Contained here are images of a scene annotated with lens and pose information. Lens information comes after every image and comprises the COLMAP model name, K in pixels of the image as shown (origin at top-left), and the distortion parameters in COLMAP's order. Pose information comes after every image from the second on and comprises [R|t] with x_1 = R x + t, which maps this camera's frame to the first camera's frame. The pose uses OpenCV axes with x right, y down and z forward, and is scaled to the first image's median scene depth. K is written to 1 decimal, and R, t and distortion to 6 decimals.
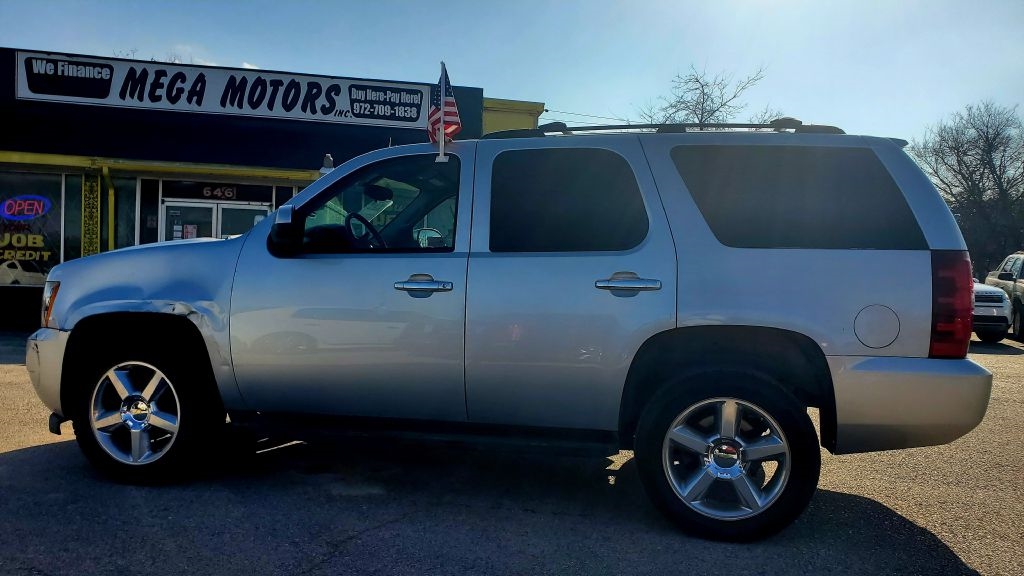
lens RADIAL K [[765.4, 0, 493.6], [0, 765.4, 288.4], [0, 0, 1]] dist [-0.046462, 0.066734]
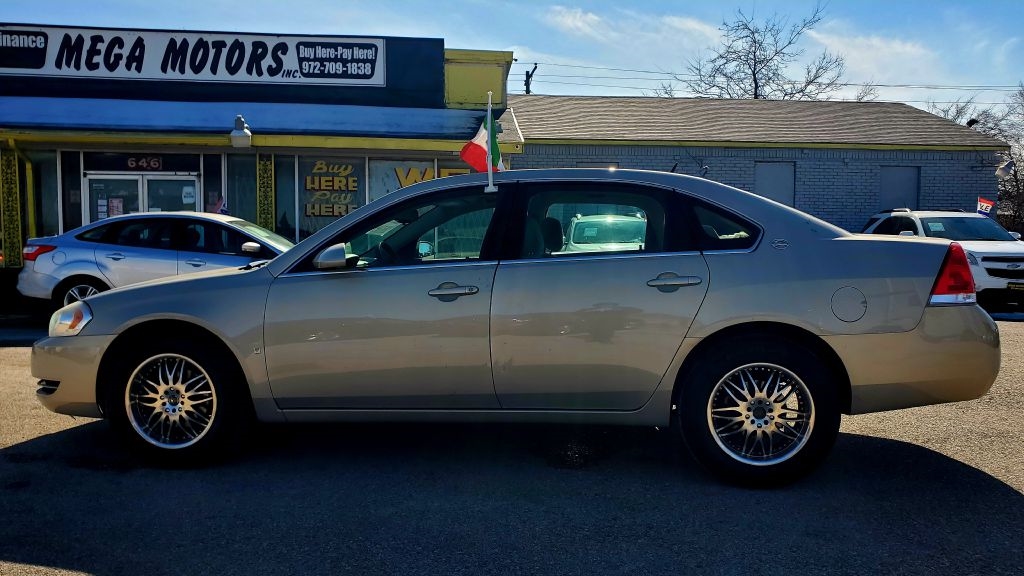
lens RADIAL K [[765.4, 0, 509.6], [0, 765.4, 286.0], [0, 0, 1]] dist [-0.046462, 0.066734]
pose [[0.993813, -0.017596, -0.109666, 0.165082], [0.021410, 0.999203, 0.033698, 0.002998], [0.108985, -0.035837, 0.993397, 0.101416]]
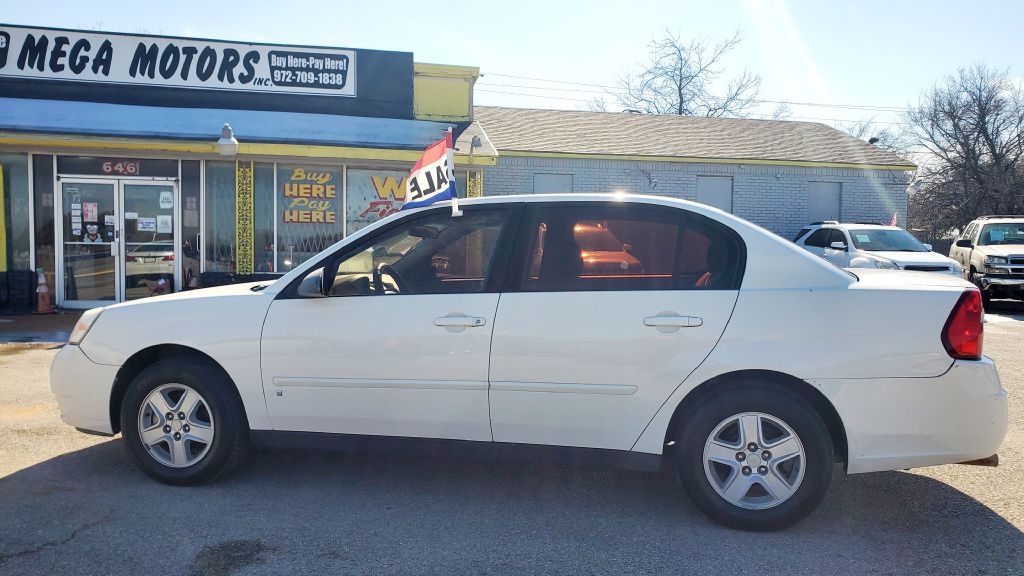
lens RADIAL K [[765.4, 0, 507.6], [0, 765.4, 286.4], [0, 0, 1]] dist [-0.046462, 0.066734]
pose [[0.999852, -0.016543, 0.004699, 0.097756], [0.016384, 0.999357, 0.031907, -0.001446], [-0.005224, -0.031825, 0.999480, 0.049966]]
